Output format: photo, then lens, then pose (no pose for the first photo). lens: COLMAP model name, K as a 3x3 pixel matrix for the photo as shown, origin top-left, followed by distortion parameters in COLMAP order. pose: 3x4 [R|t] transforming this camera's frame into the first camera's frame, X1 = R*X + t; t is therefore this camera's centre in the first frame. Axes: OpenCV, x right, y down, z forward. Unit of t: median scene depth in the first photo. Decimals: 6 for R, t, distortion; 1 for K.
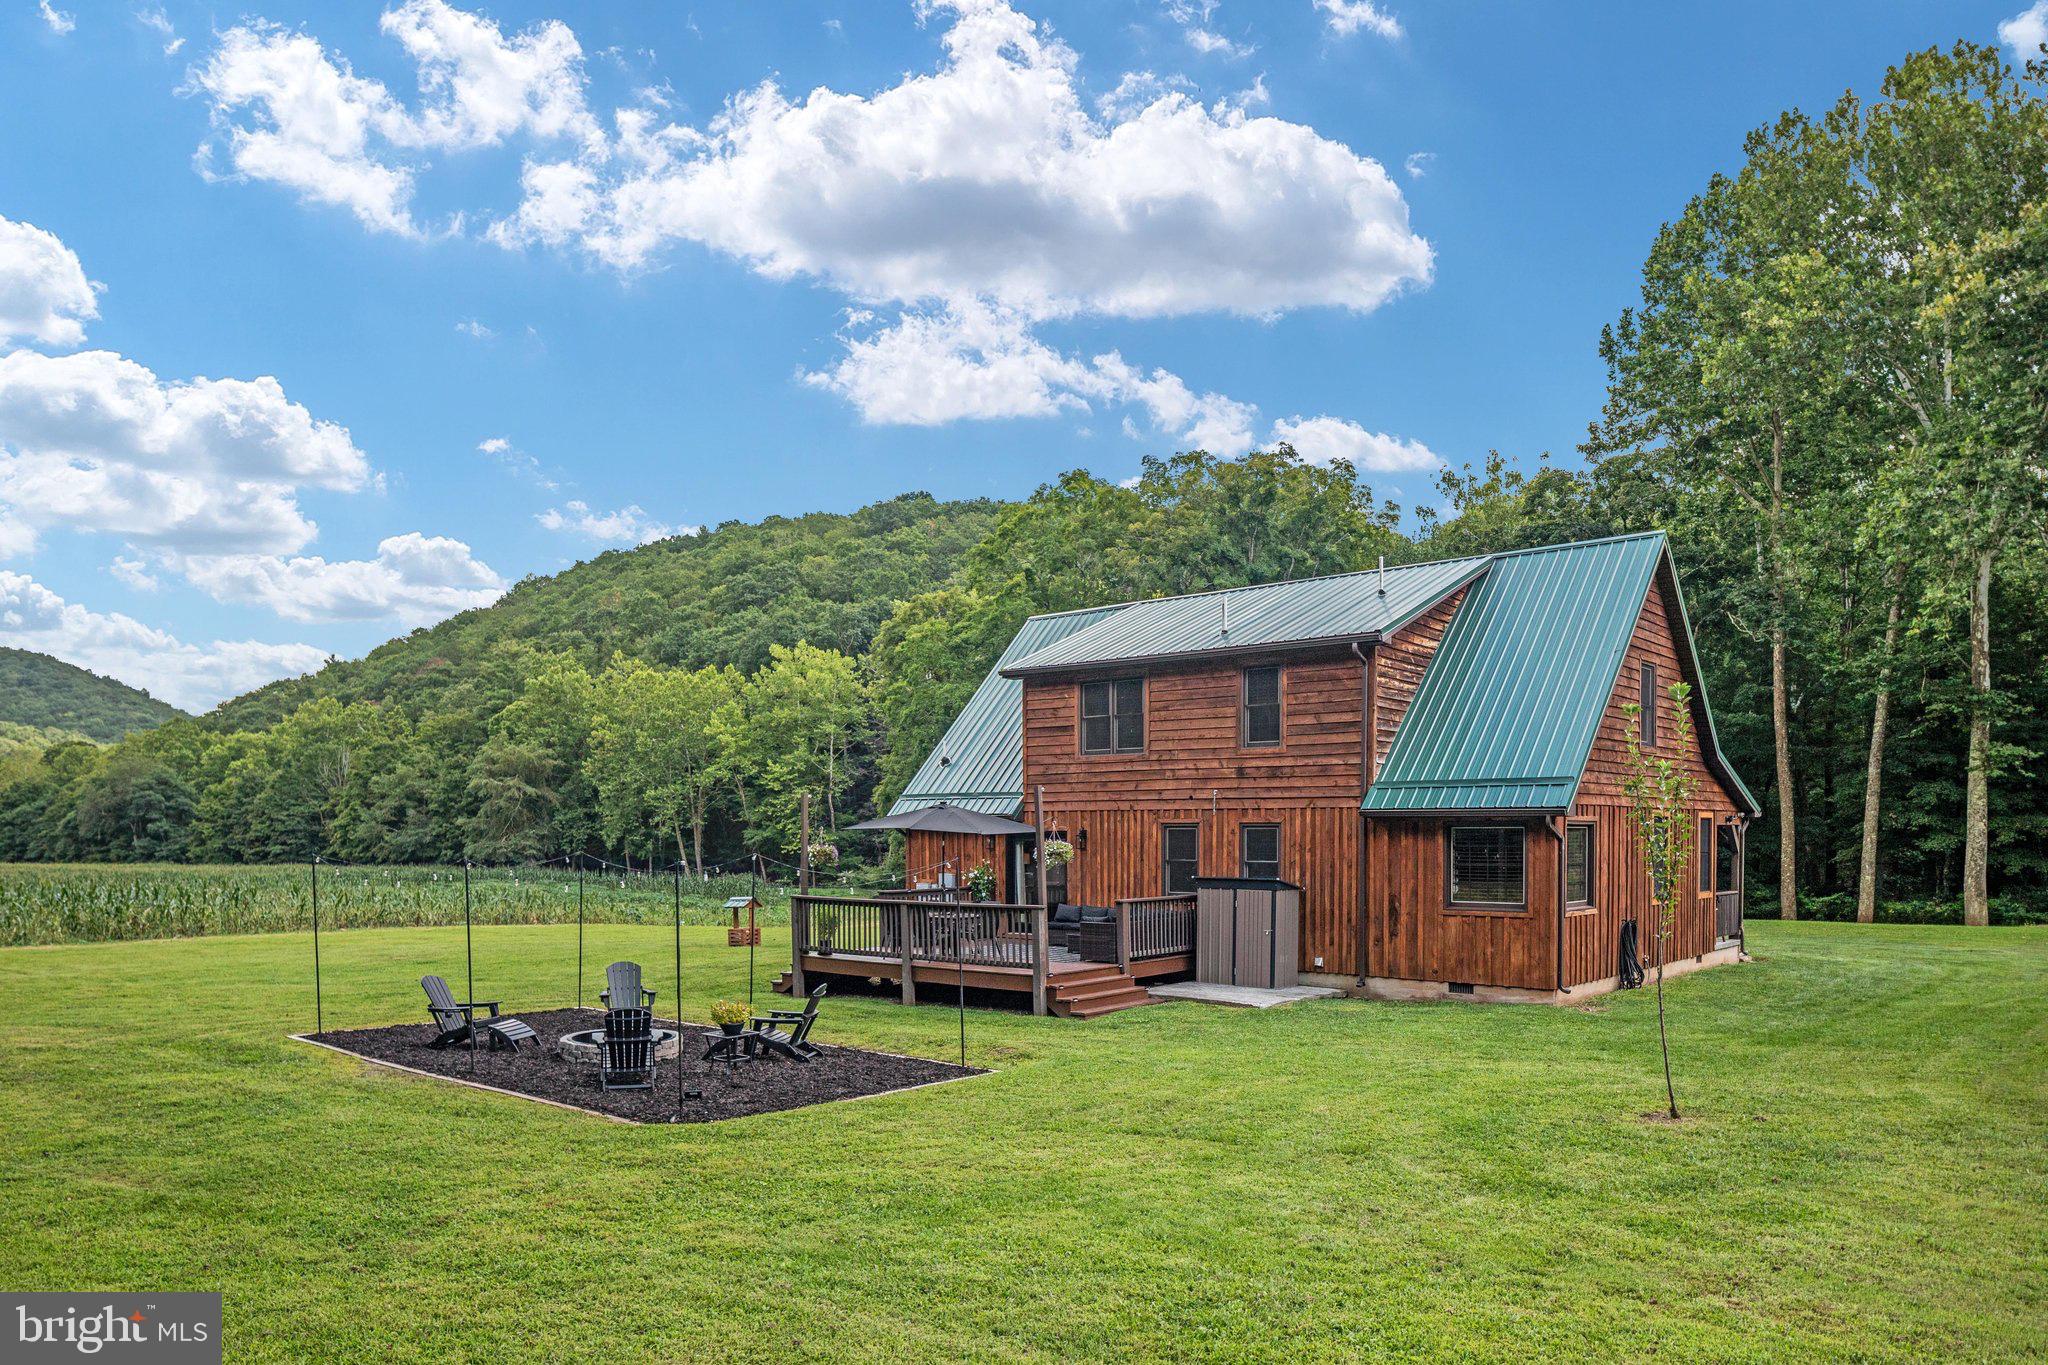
lens RADIAL K [[1370.5, 0, 995.6], [0, 1370.5, 878.1], [0, 0, 1]] dist [-0.000132, -0.000220]
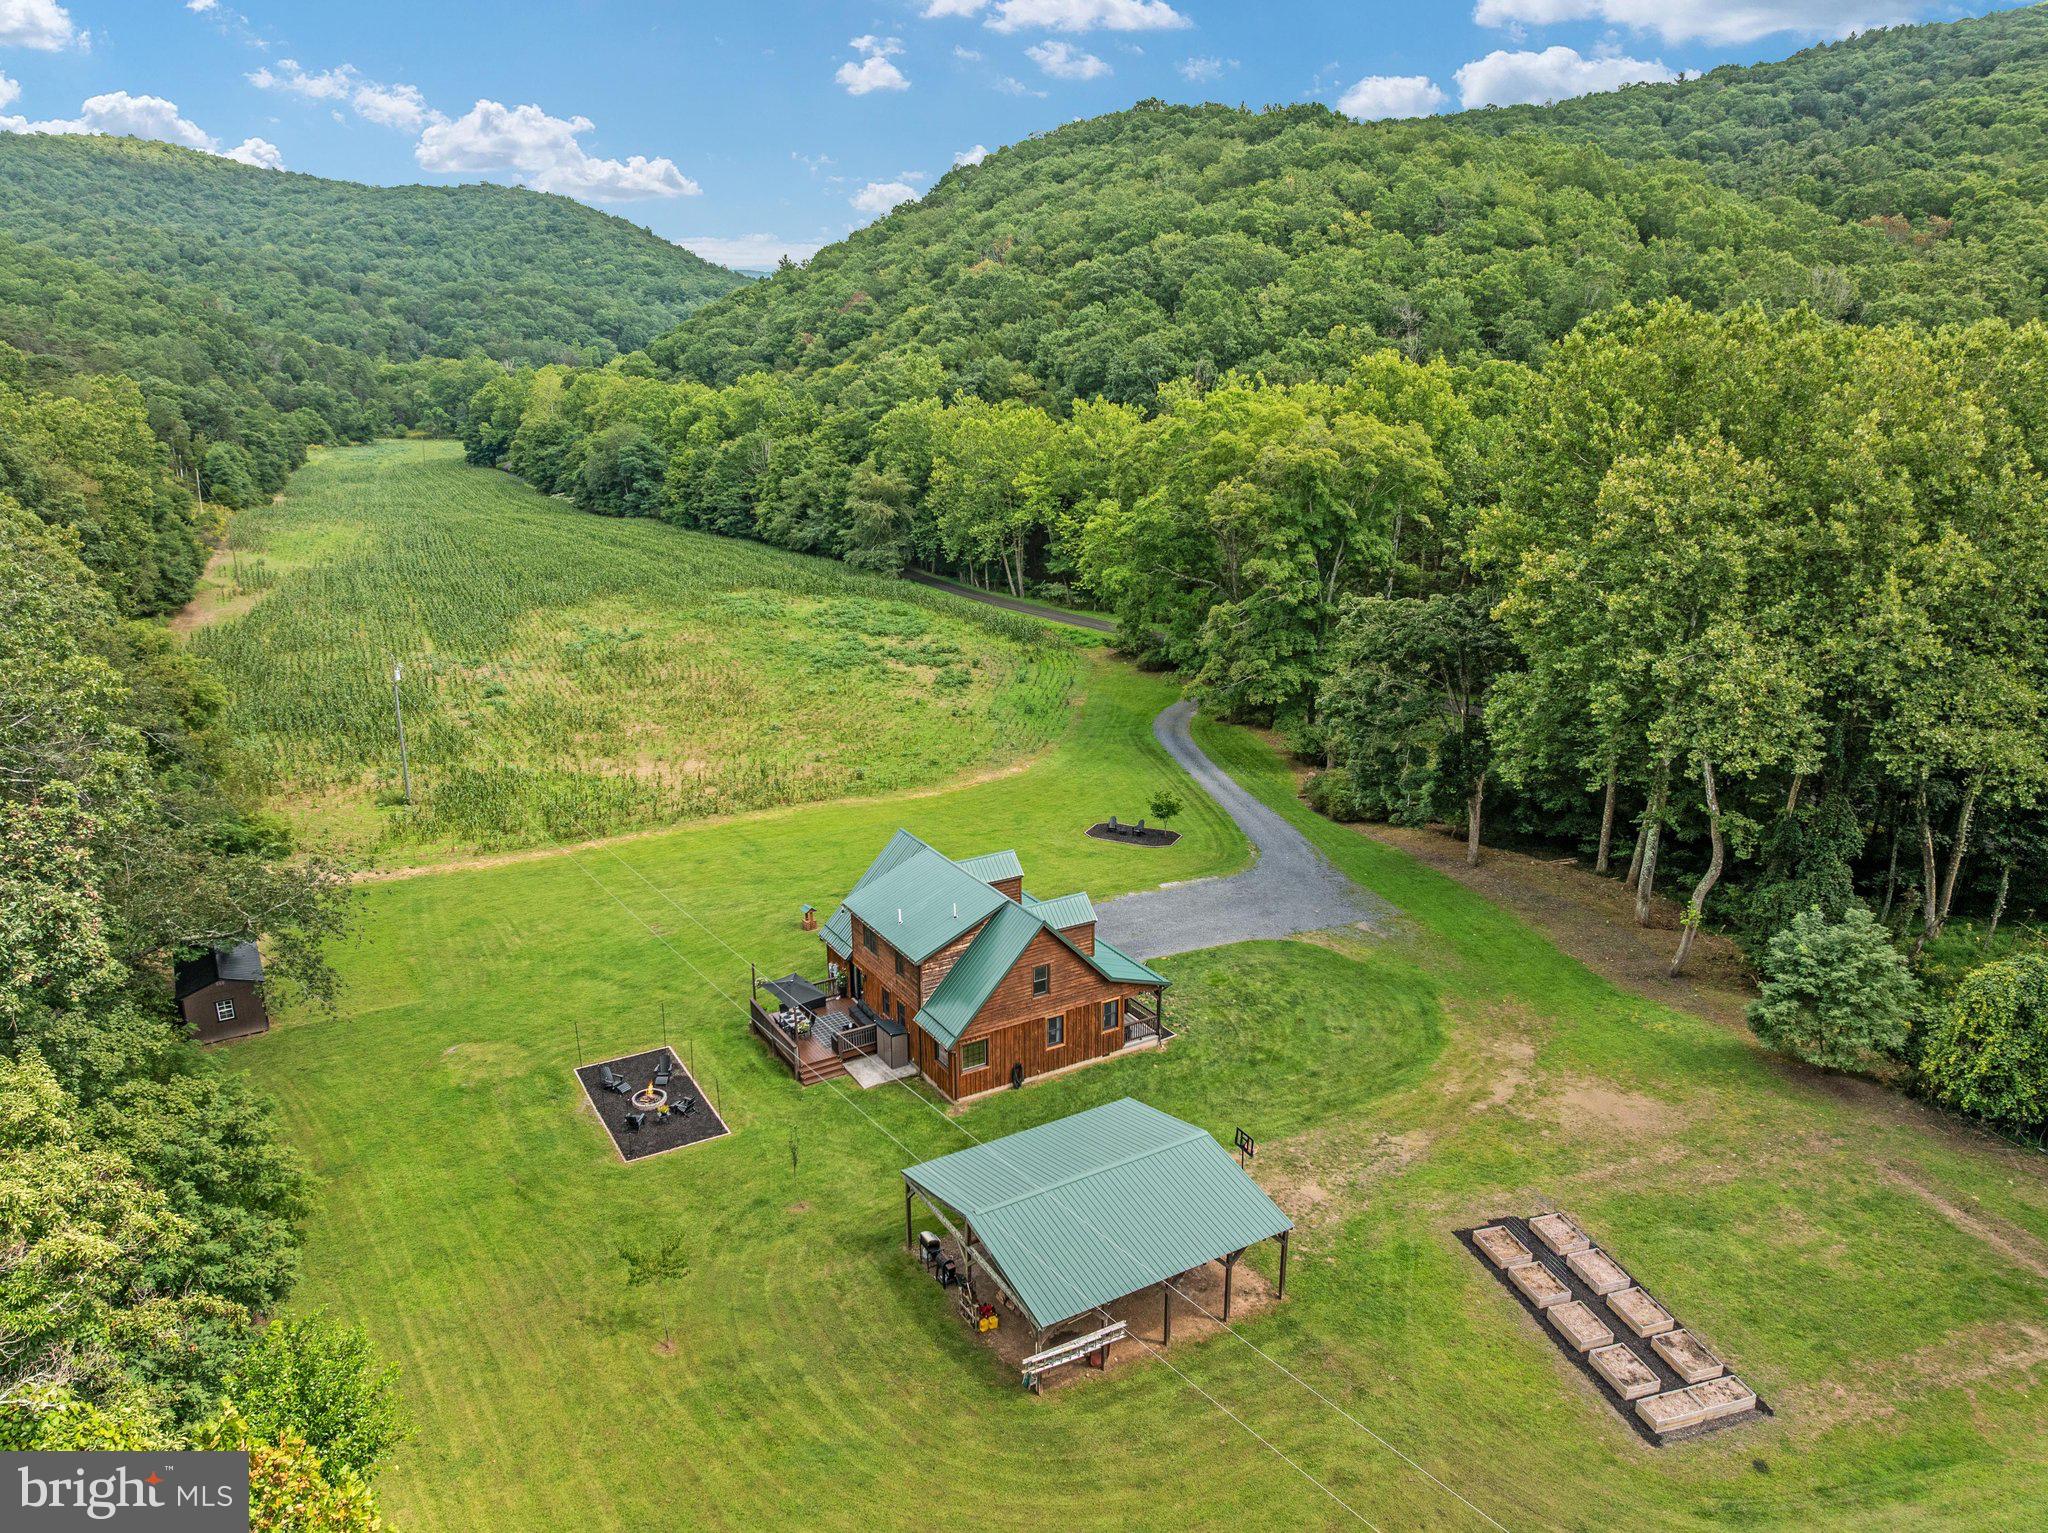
lens RADIAL K [[1453.1, 0, 1024.0], [0, 1453.1, 766.5], [0, 0, 1]] dist [-0.029503, -0.024390]
pose [[0.948627, 0.083587, -0.305155, 0.159009], [0.000552, 0.964033, 0.265782, -0.157437], [0.316395, -0.252297, 0.914462, -0.176906]]
